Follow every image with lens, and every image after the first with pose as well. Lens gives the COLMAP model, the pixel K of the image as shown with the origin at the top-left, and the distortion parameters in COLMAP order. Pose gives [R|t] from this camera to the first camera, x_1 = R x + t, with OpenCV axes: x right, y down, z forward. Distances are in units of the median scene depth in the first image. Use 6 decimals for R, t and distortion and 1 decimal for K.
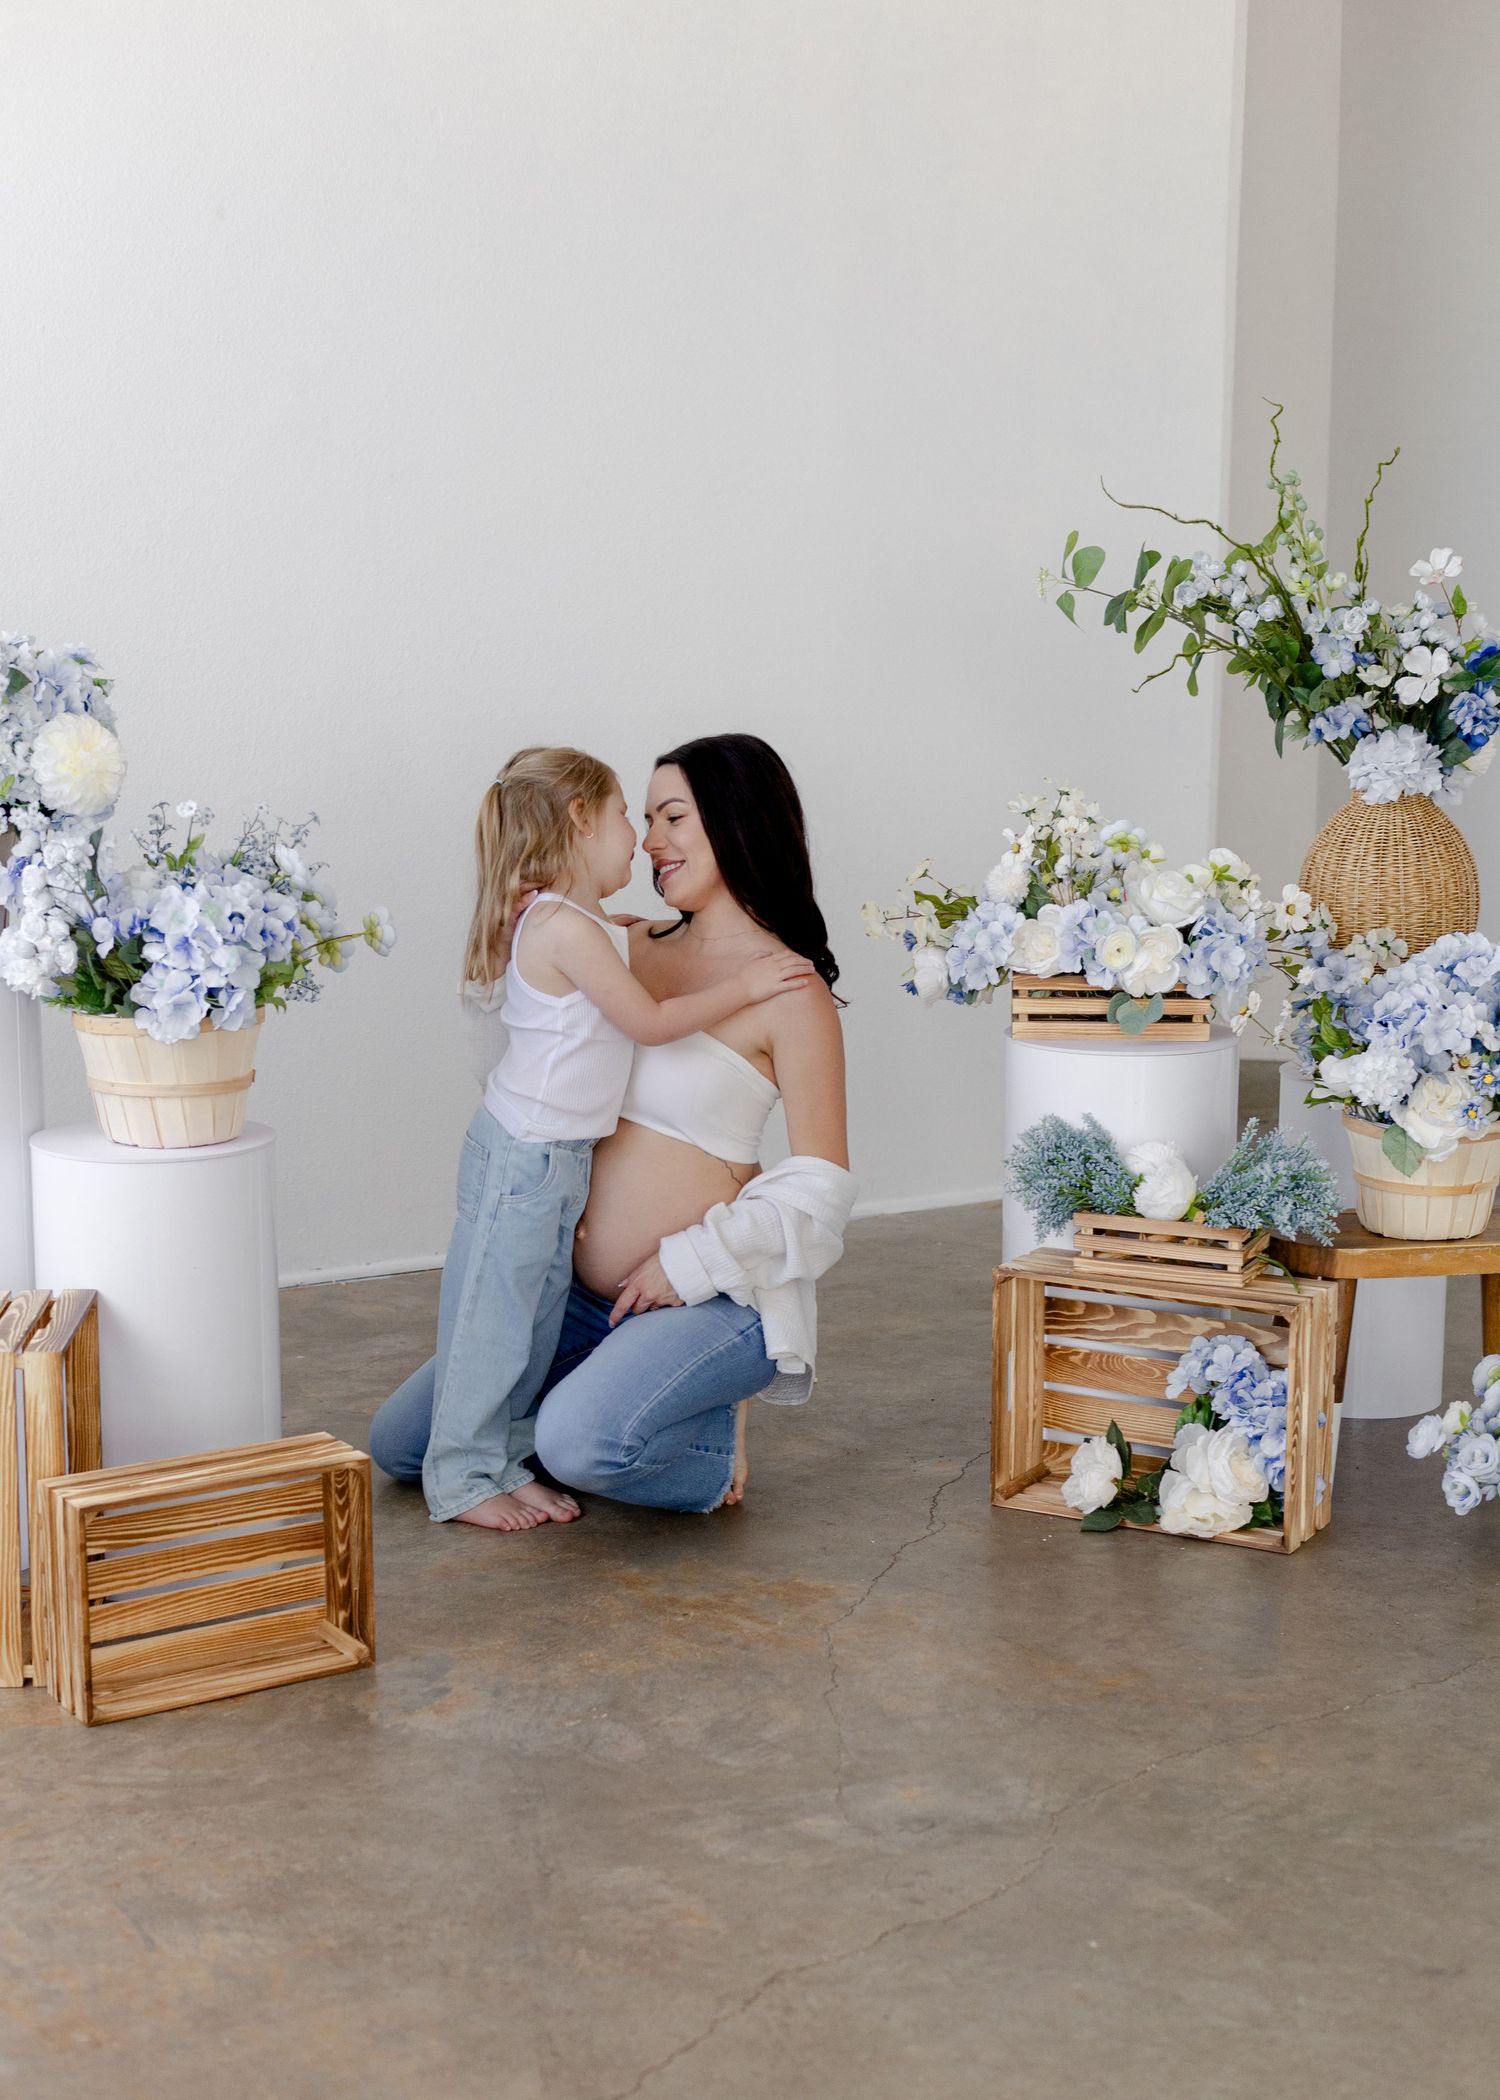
lens RADIAL K [[3208.6, 0, 750.2], [0, 3208.6, 1143.0], [0, 0, 1]] dist [0.006340, 0.010220]
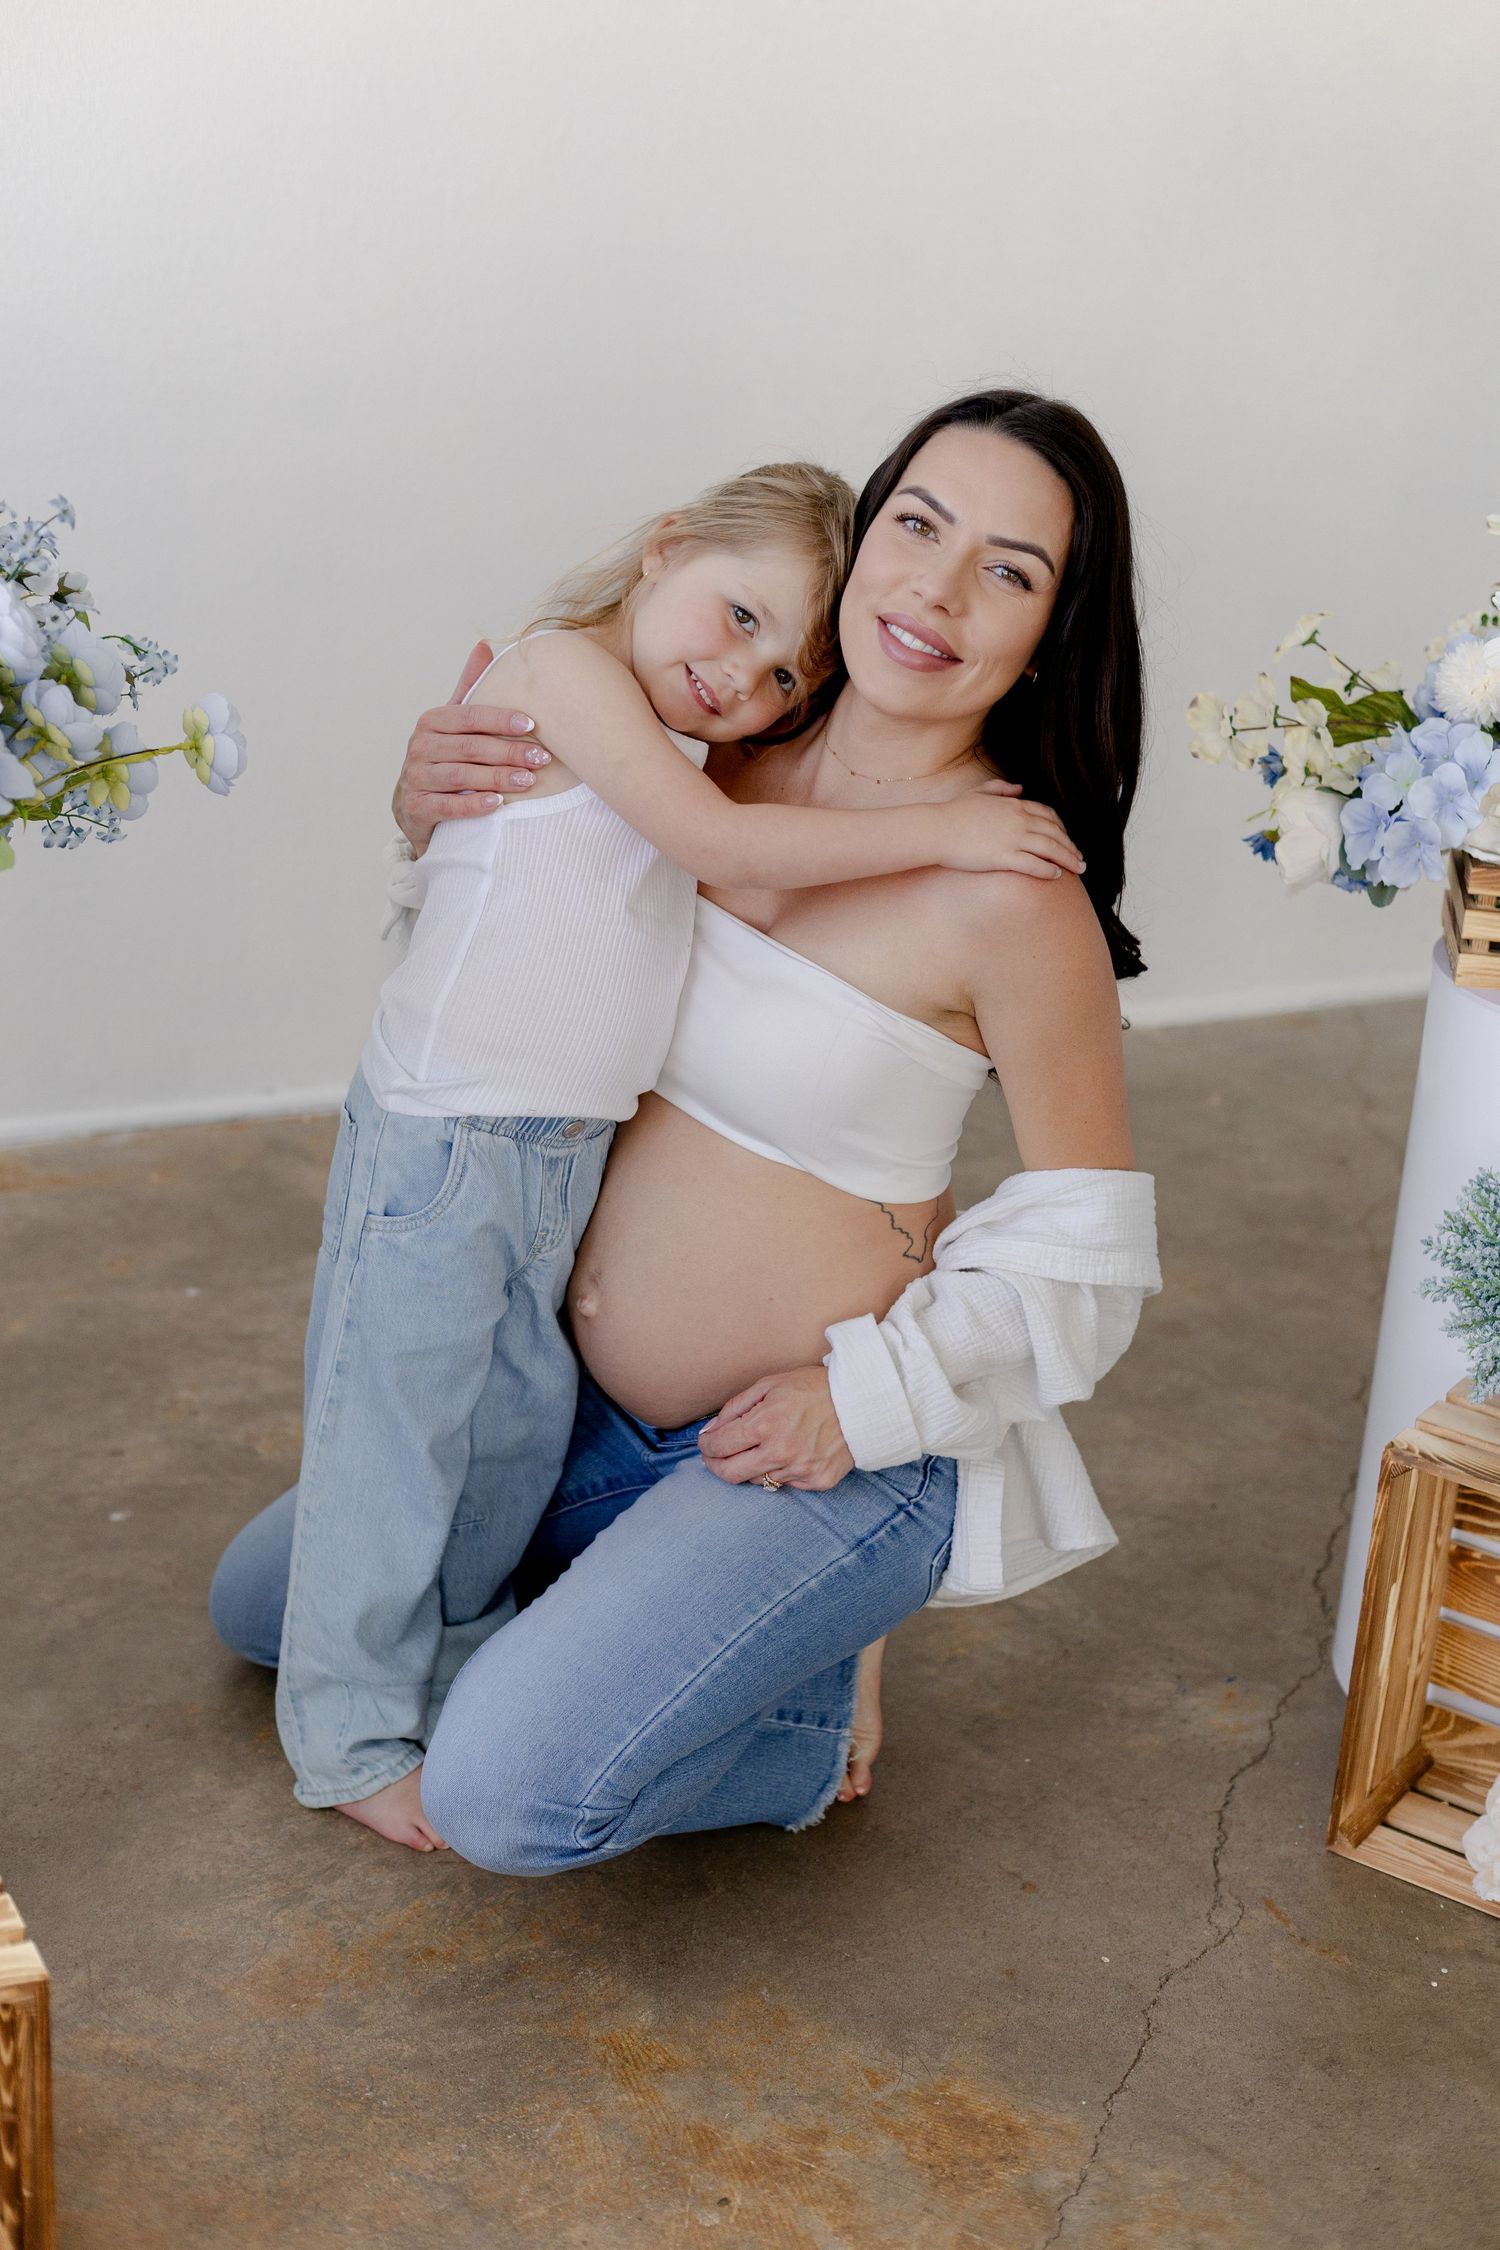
lens RADIAL K [[2797.0, 0, 738.5], [0, 2797.0, 1012.7], [0, 0, 1]] dist [-0.016904, 0.028524]
pose [[0.994497, 0.083627, -0.063108, -0.005556], [-0.072342, 0.983849, 0.163728, -0.095755], [0.075781, -0.158262, 0.984485, 0.551714]]
